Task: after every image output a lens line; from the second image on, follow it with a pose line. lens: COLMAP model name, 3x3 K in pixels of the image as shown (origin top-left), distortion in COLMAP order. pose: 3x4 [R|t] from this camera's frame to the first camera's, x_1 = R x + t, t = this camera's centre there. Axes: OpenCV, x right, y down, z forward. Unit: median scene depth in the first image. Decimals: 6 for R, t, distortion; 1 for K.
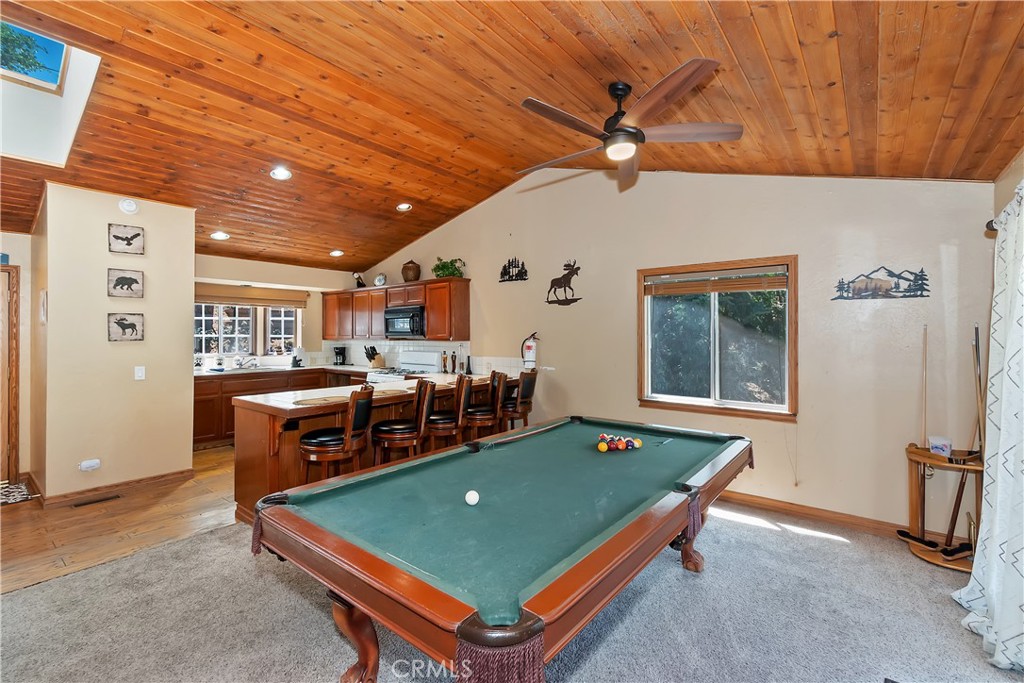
lens RADIAL K [[452.3, 0, 510.1], [0, 452.3, 334.8], [0, 0, 1]] dist [-0.004840, 0.000181]
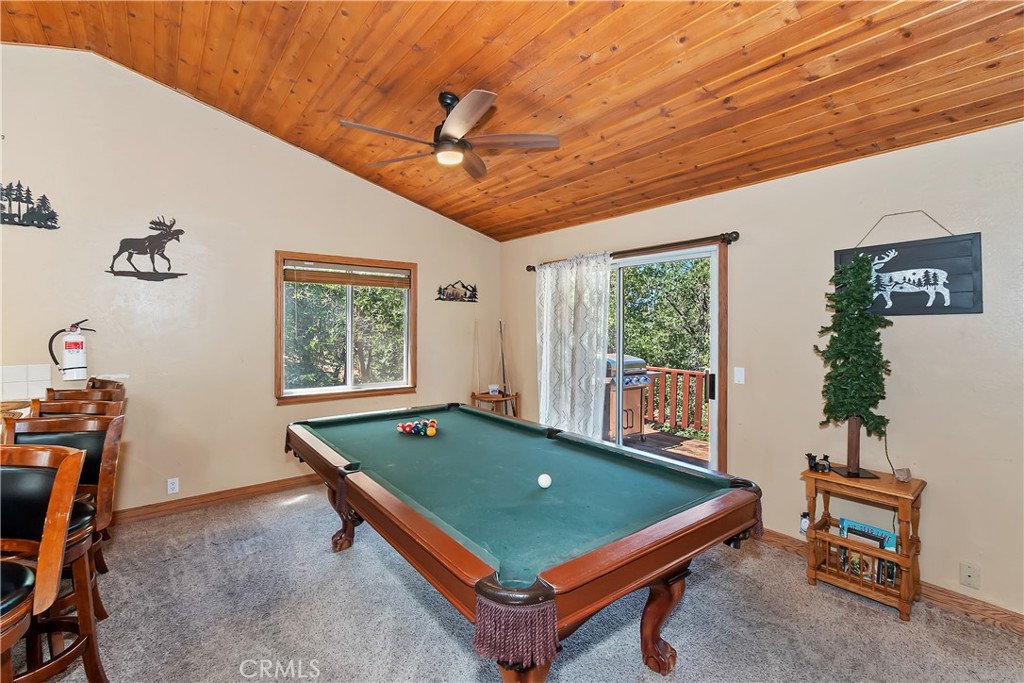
lens RADIAL K [[452.3, 0, 510.5], [0, 452.3, 332.6], [0, 0, 1]] dist [-0.004840, 0.000181]
pose [[0.225876, -0.013711, 0.974060, -0.469574], [-0.001735, 0.999894, 0.014477, 0.002246], [-0.974155, -0.004960, 0.225828, 0.357622]]
